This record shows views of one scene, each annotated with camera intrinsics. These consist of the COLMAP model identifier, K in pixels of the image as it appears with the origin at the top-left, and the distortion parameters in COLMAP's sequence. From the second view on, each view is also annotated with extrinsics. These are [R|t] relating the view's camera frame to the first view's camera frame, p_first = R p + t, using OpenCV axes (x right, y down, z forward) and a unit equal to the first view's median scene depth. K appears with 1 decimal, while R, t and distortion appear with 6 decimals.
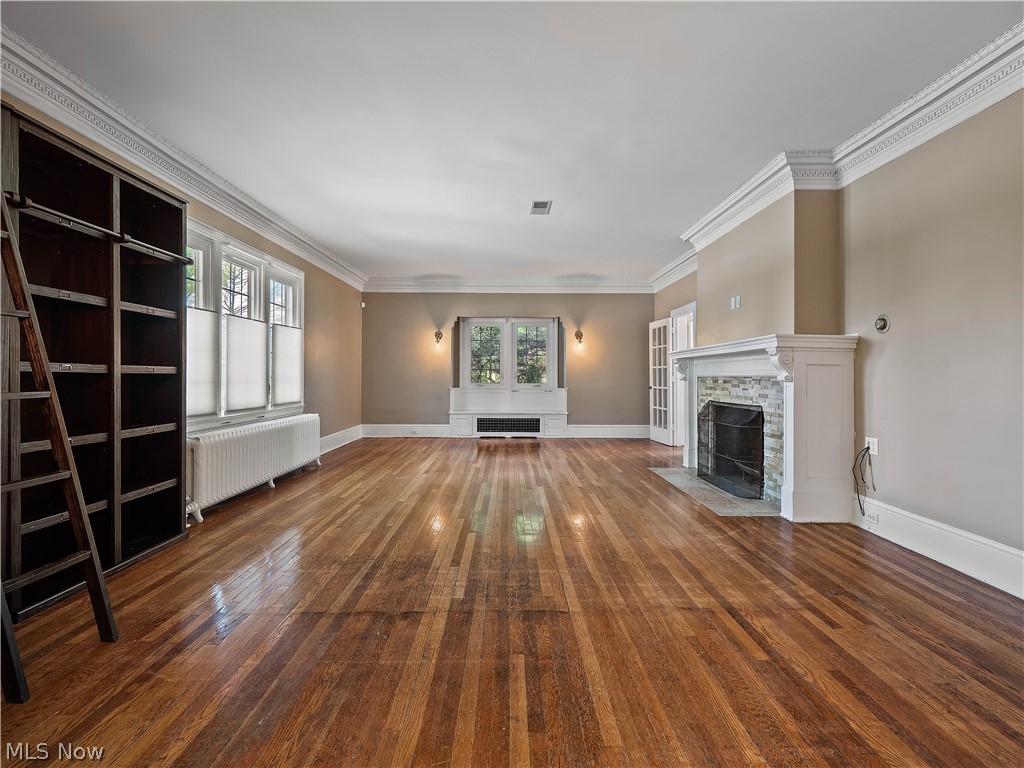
lens RADIAL K [[498.8, 0, 513.5], [0, 498.8, 377.5], [0, 0, 1]] dist [-0.000541, -0.001914]
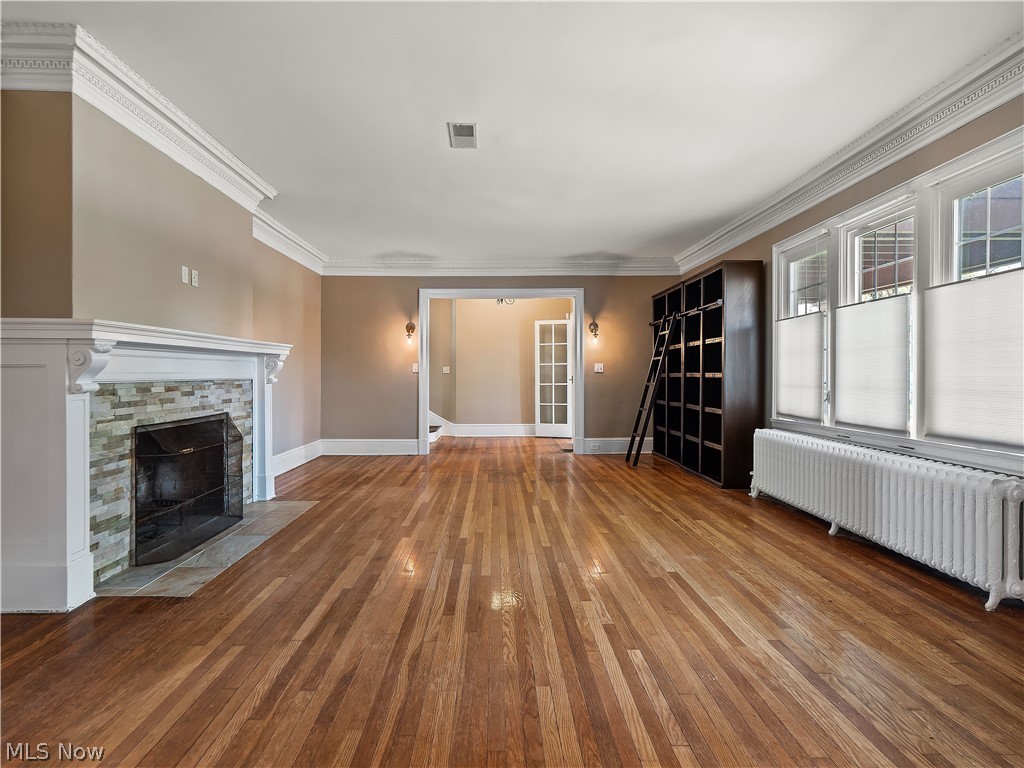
lens RADIAL K [[530.6, 0, 501.6], [0, 530.6, 373.0], [0, 0, 1]] dist [0.005121, -0.000269]
pose [[-0.999991, -0.002082, -0.003578, 0.002351], [-0.002084, 0.999998, 0.000501, -0.017908], [0.003577, 0.000508, -0.999993, 2.217769]]
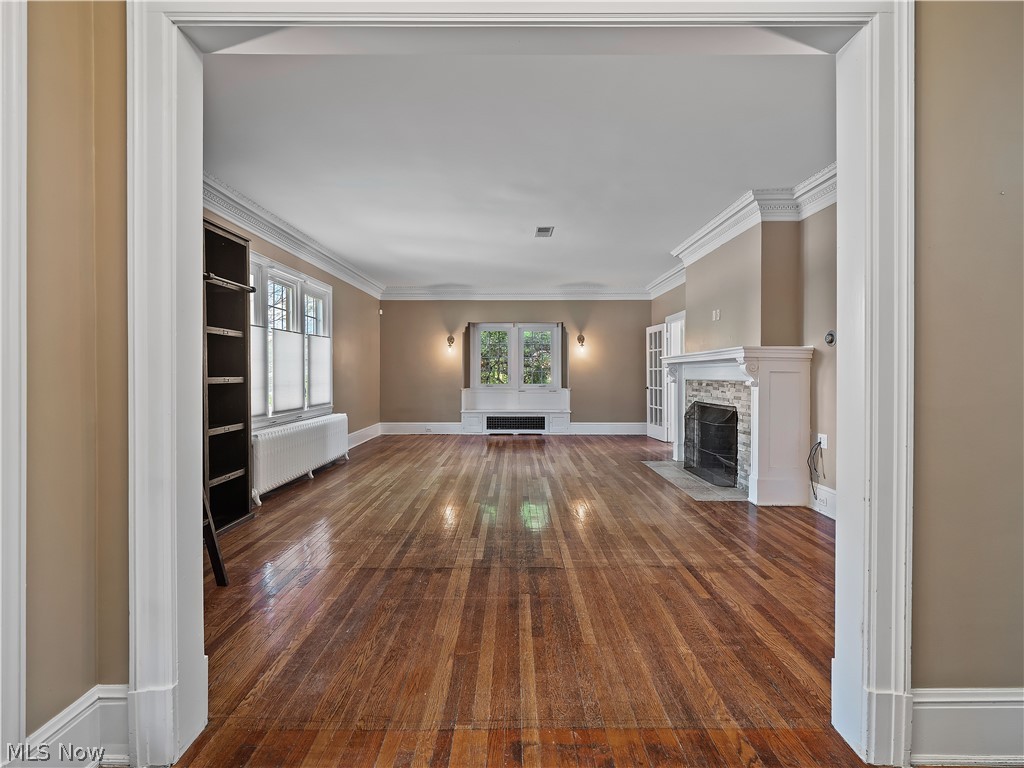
lens RADIAL K [[498.8, 0, 513.5], [0, 498.8, 377.5], [0, 0, 1]] dist [-0.000541, -0.001914]
pose [[0.999911, -0.003399, -0.012923, -0.001442], [0.003479, 0.999975, 0.006155, -0.021781], [0.012902, -0.006199, 0.999898, -0.180025]]
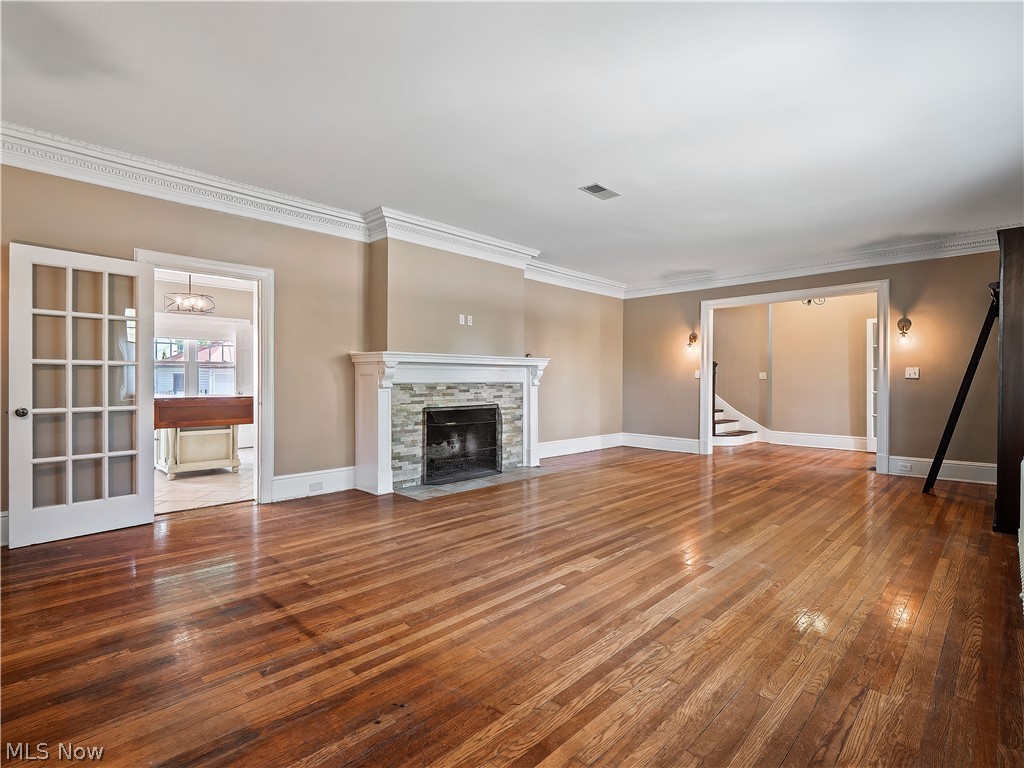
lens RADIAL K [[498.8, 0, 513.5], [0, 498.8, 377.5], [0, 0, 1]] dist [-0.000541, -0.001914]
pose [[-0.705420, -0.000939, 0.708789, -0.591010], [-0.002273, 0.999997, -0.000937, -0.017471], [-0.708786, -0.002272, -0.705420, 2.203385]]
